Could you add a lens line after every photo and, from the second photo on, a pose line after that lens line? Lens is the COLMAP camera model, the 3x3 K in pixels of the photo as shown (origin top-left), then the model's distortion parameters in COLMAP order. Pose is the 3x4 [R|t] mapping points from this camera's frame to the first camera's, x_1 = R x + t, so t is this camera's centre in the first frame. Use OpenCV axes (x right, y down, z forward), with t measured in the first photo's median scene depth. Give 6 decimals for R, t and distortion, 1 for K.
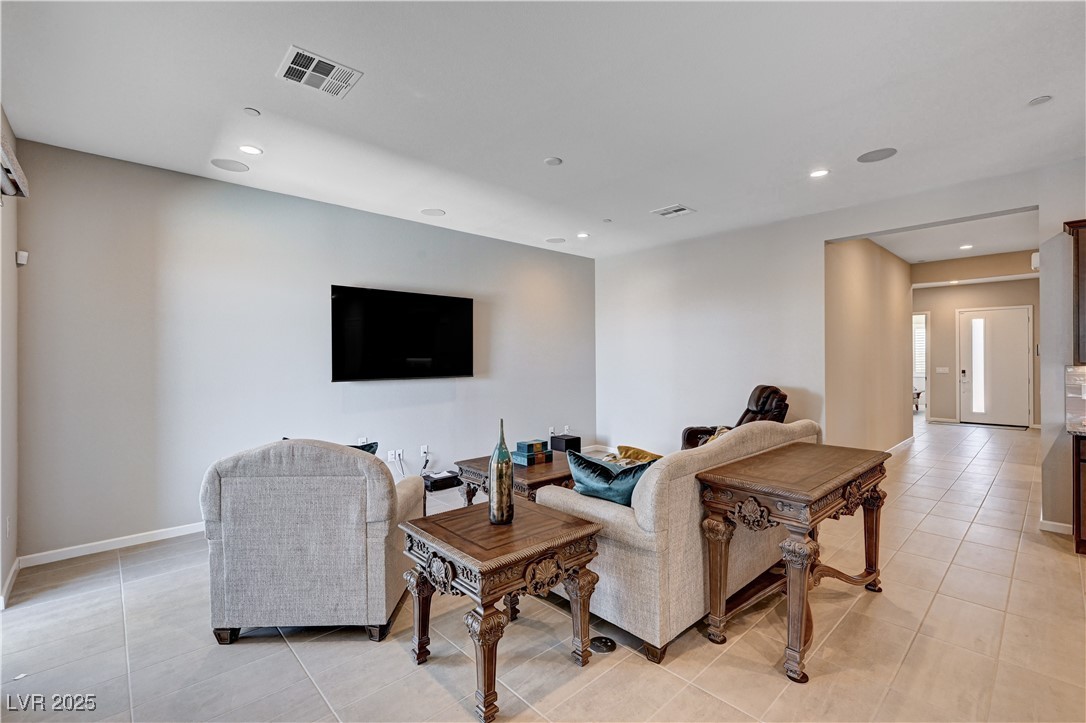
lens RADIAL K [[475.7, 0, 543.0], [0, 475.7, 361.5], [0, 0, 1]] dist [0.002146, -0.000251]
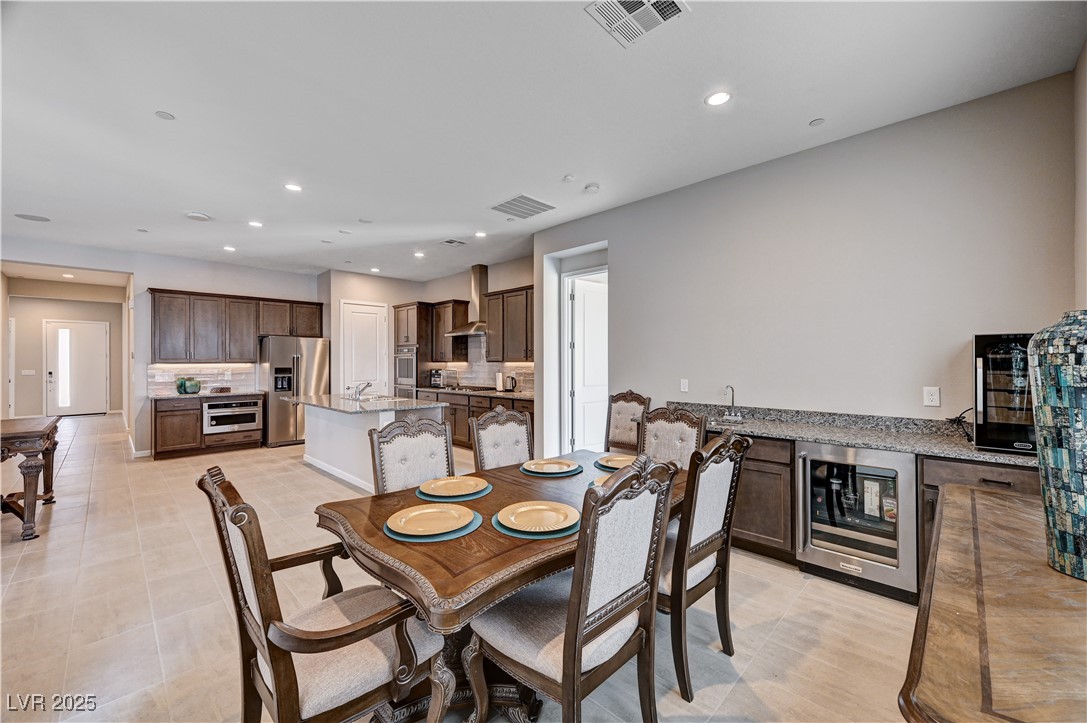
lens RADIAL K [[432.4, 0, 552.3], [0, 432.4, 359.7], [0, 0, 1]] dist [-0.001246, -0.000081]
pose [[-0.053086, 0.007386, 0.998563, -0.645267], [0.008709, 0.999938, -0.006933, 0.015623], [-0.998552, 0.008329, -0.053147, -0.468636]]
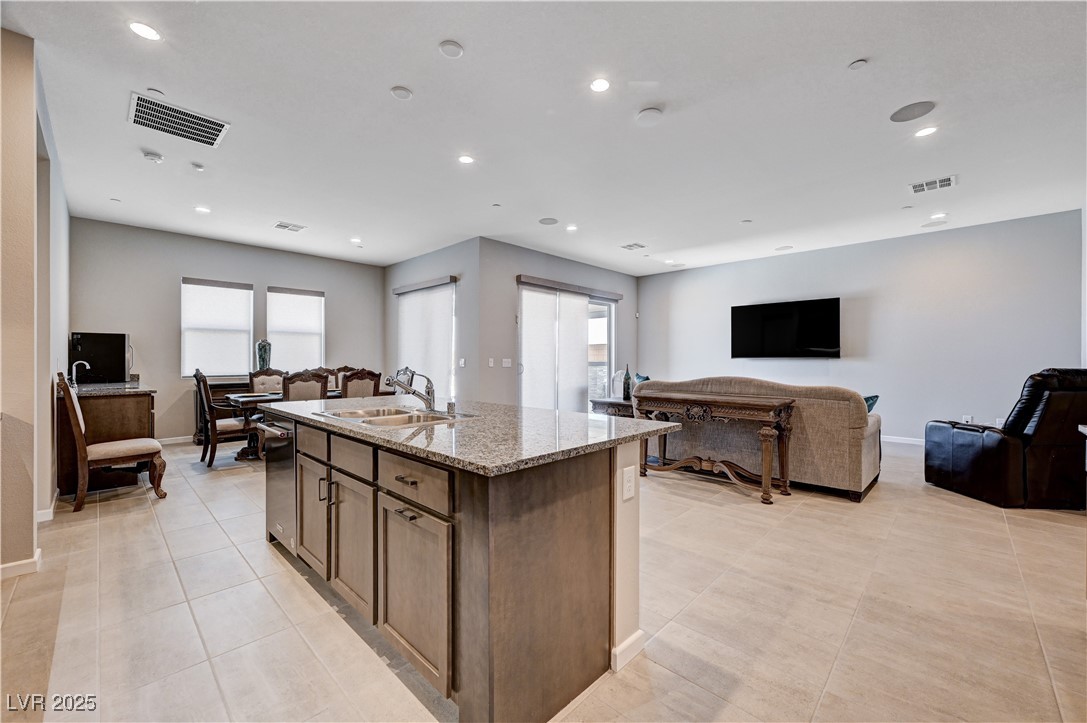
lens RADIAL K [[432.4, 0, 552.3], [0, 432.4, 359.7], [0, 0, 1]] dist [-0.001246, -0.000081]
pose [[0.066426, 0.007045, -0.997766, 1.424234], [-0.006821, 0.999955, 0.006607, 0.048069], [0.997768, 0.006367, 0.066471, 0.223531]]
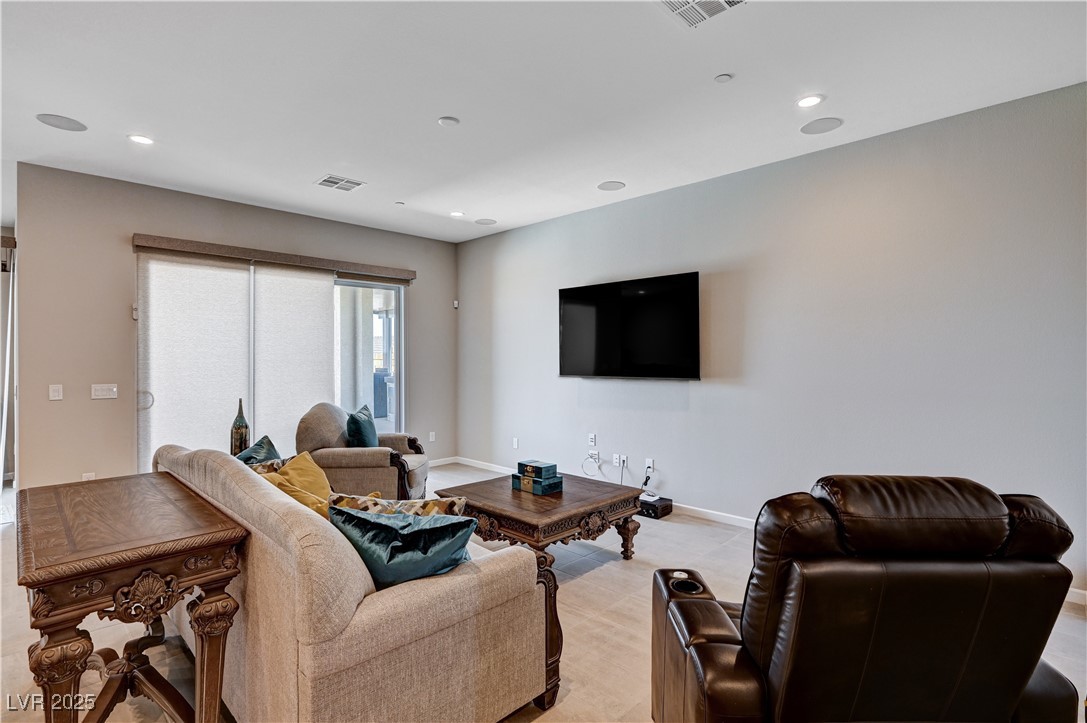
lens RADIAL K [[526.1, 0, 560.3], [0, 526.1, 359.9], [0, 0, 1]] dist [-0.000612, -0.000018]
pose [[0.063887, 0.009544, -0.997912, 0.931267], [-0.001538, 0.999954, 0.009465, -0.009072], [0.997956, 0.000930, 0.063899, 1.096157]]
